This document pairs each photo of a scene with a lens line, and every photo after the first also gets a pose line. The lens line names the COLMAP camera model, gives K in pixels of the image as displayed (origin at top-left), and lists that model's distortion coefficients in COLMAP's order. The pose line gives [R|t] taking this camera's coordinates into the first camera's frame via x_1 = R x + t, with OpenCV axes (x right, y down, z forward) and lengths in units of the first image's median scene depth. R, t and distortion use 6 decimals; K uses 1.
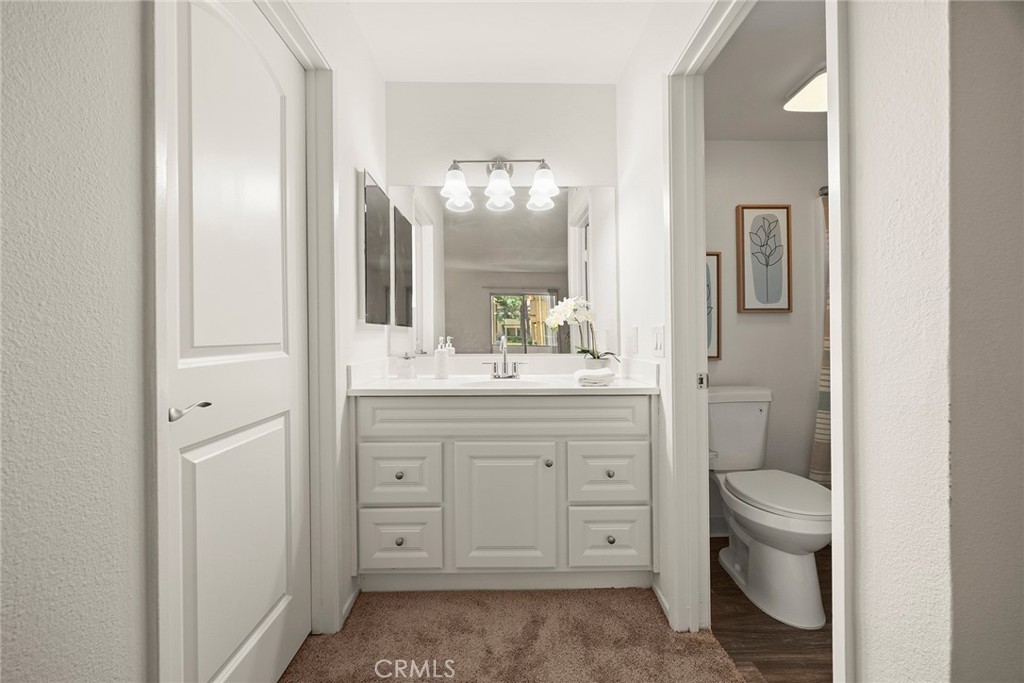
lens RADIAL K [[397.3, 0, 499.8], [0, 397.3, 333.0], [0, 0, 1]] dist [-0.002528, -0.000198]
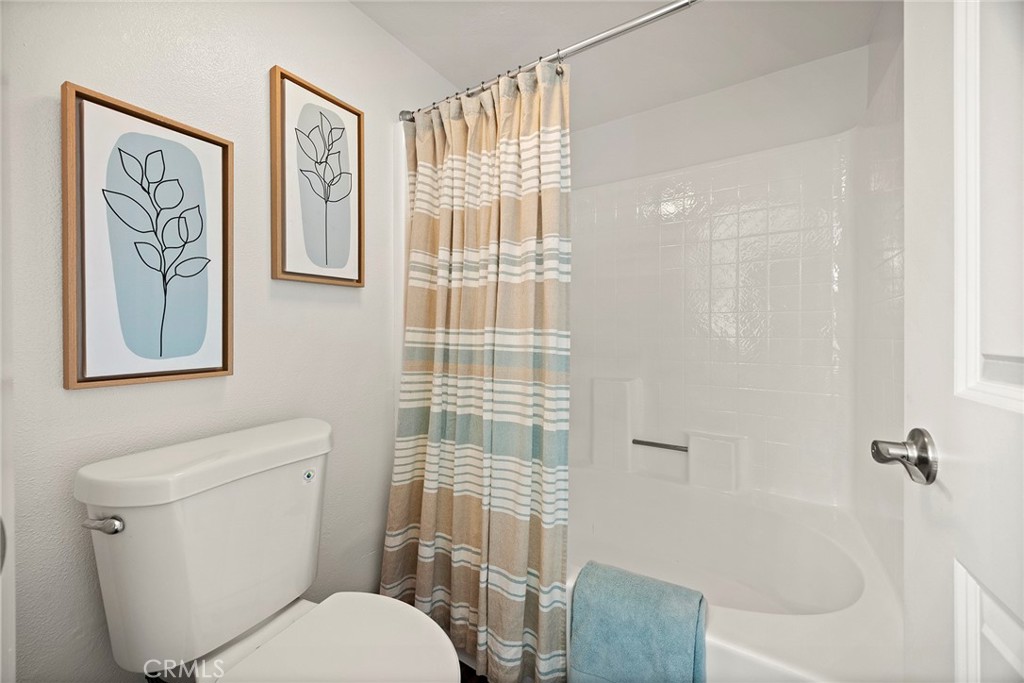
lens RADIAL K [[397.3, 0, 516.5], [0, 397.3, 332.8], [0, 0, 1]] dist [-0.002528, -0.000198]
pose [[0.532687, -0.006338, 0.846289, 0.339883], [-0.011832, 0.999818, 0.014934, 0.007407], [-0.846230, -0.017968, 0.532515, 0.469124]]
